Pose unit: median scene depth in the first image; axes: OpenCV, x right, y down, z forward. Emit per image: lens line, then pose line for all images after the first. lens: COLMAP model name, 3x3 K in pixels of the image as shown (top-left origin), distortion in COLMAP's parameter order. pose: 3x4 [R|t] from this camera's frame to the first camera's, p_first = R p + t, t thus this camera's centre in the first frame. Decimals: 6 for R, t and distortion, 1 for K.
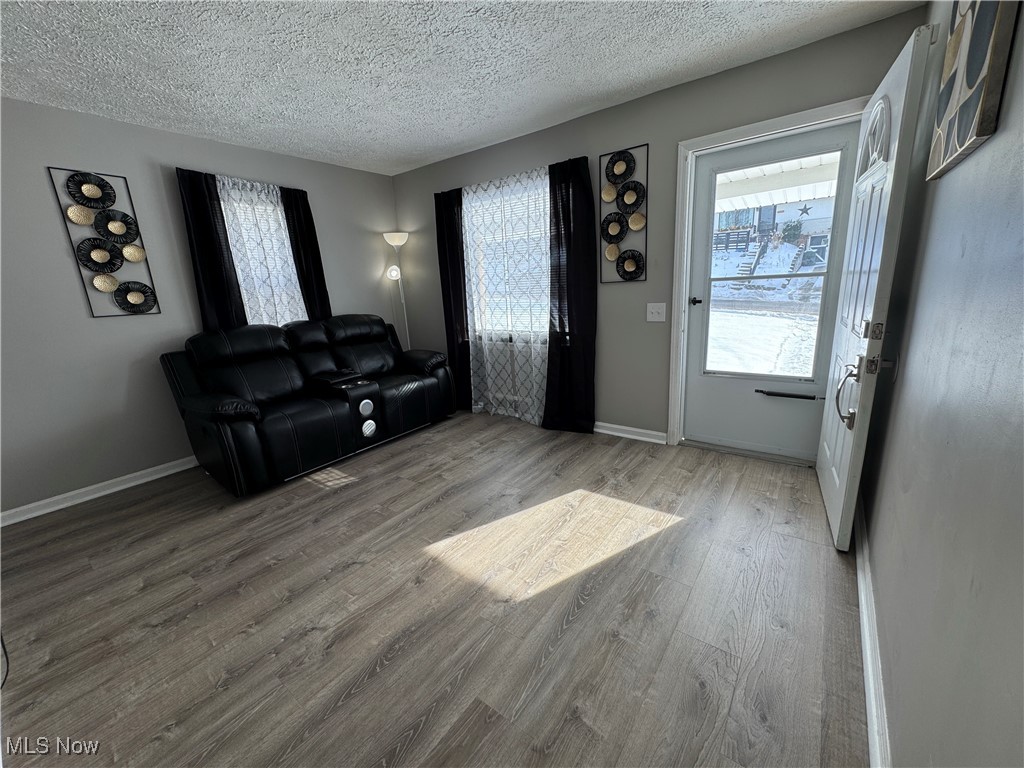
lens RADIAL K [[409.9, 0, 512.6], [0, 409.9, 386.2], [0, 0, 1]] dist [-0.001194, -0.000277]
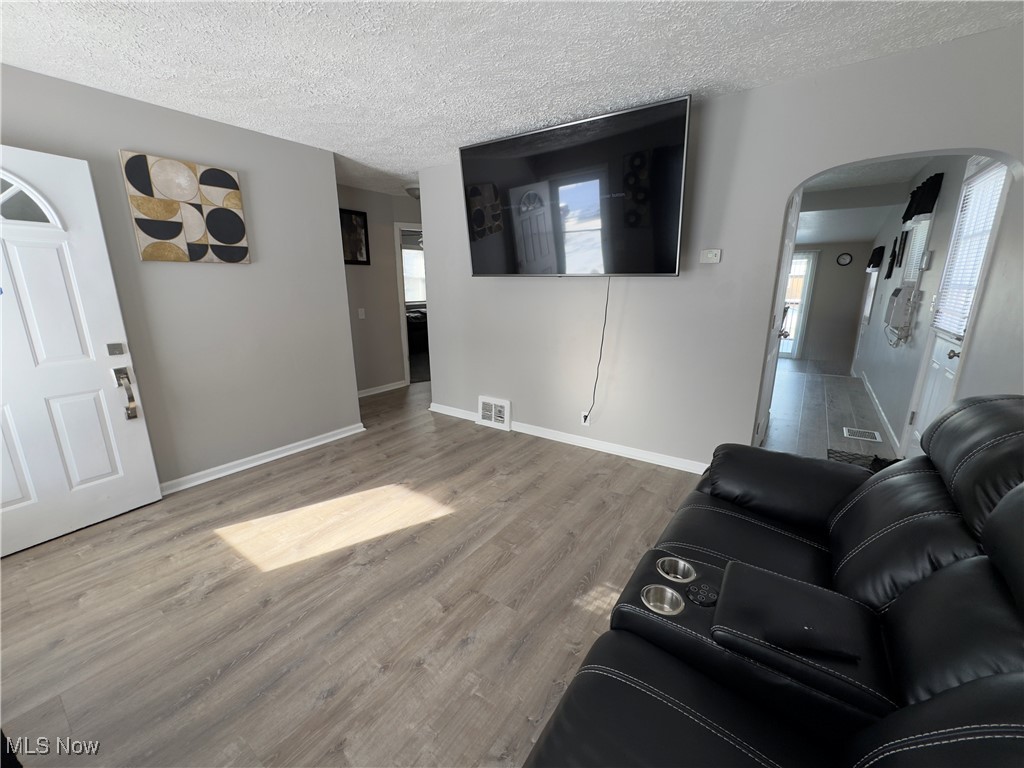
lens RADIAL K [[409.9, 0, 512.6], [0, 409.9, 386.2], [0, 0, 1]] dist [-0.001194, -0.000277]
pose [[-0.997729, 0.067061, -0.006268, -0.370271], [0.056082, 0.878693, 0.474081, -0.458545], [0.037300, 0.472653, -0.880459, 1.735886]]
